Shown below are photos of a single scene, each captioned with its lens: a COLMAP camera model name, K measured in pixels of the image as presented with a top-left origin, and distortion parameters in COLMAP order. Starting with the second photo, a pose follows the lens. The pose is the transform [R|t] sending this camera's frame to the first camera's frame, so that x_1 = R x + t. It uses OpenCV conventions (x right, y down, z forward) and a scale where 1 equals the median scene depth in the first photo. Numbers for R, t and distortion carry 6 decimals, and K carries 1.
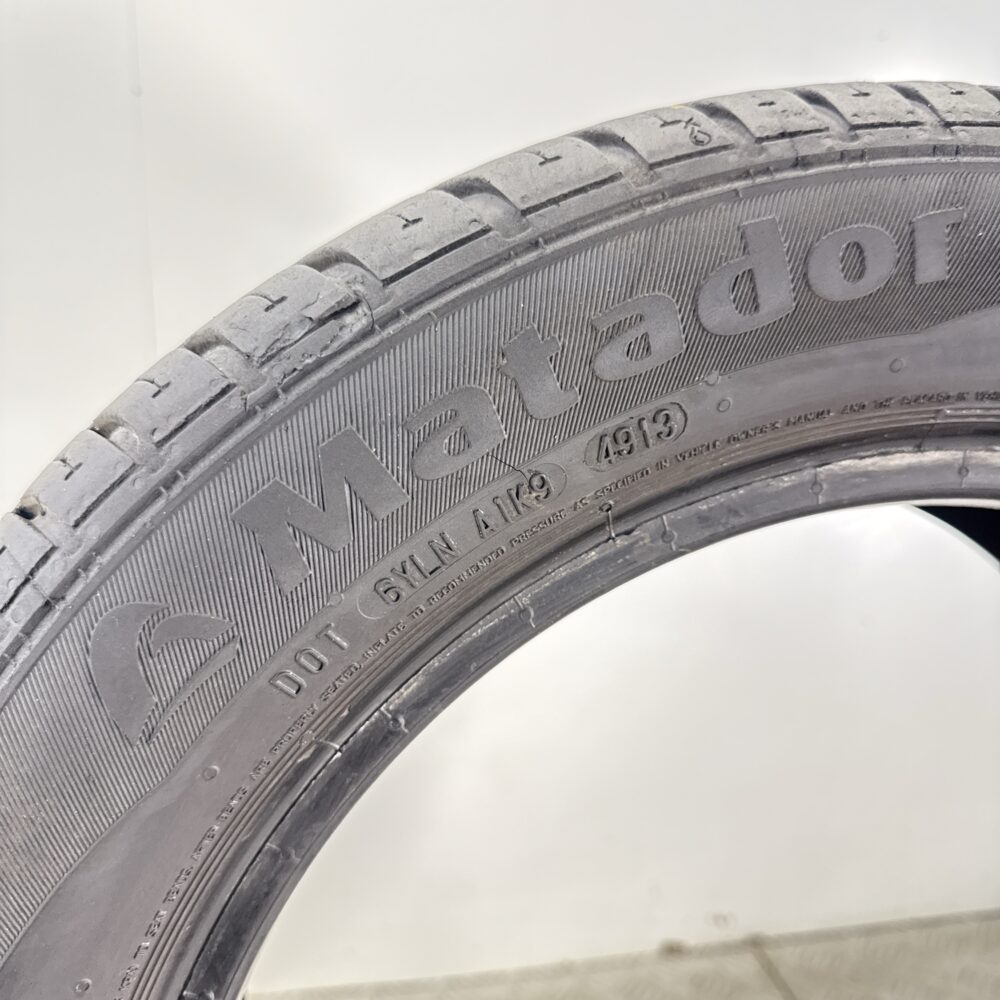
lens RADIAL K [[1068.0, 0, 500.0], [0, 1068.0, 500.0], [0, 0, 1]] dist [0.027775, -0.029049]
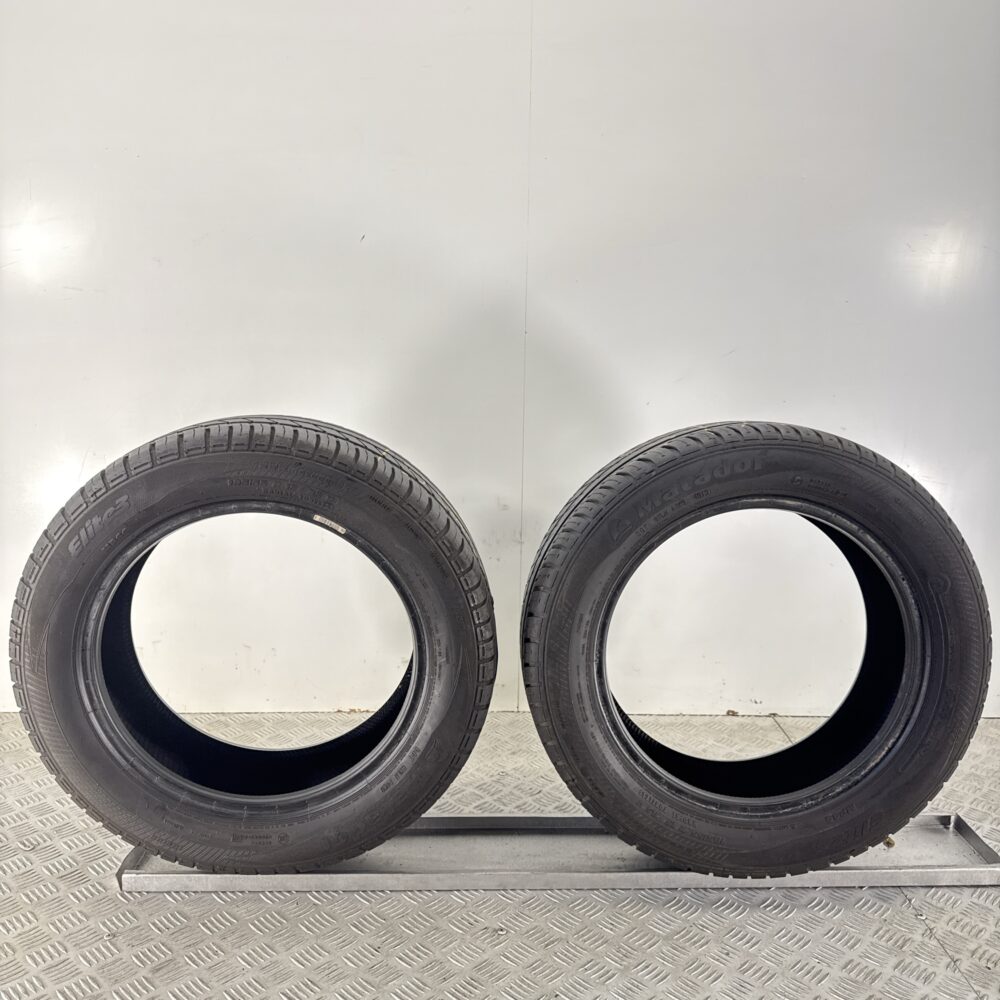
lens RADIAL K [[1068.0, 0, 500.0], [0, 1068.0, 500.0], [0, 0, 1]] dist [0.027775, -0.029049]
pose [[0.991237, 0.054257, -0.120440, -0.251251], [-0.051163, 0.998280, 0.028635, -0.141387], [0.121786, -0.022222, 0.992308, -4.837519]]
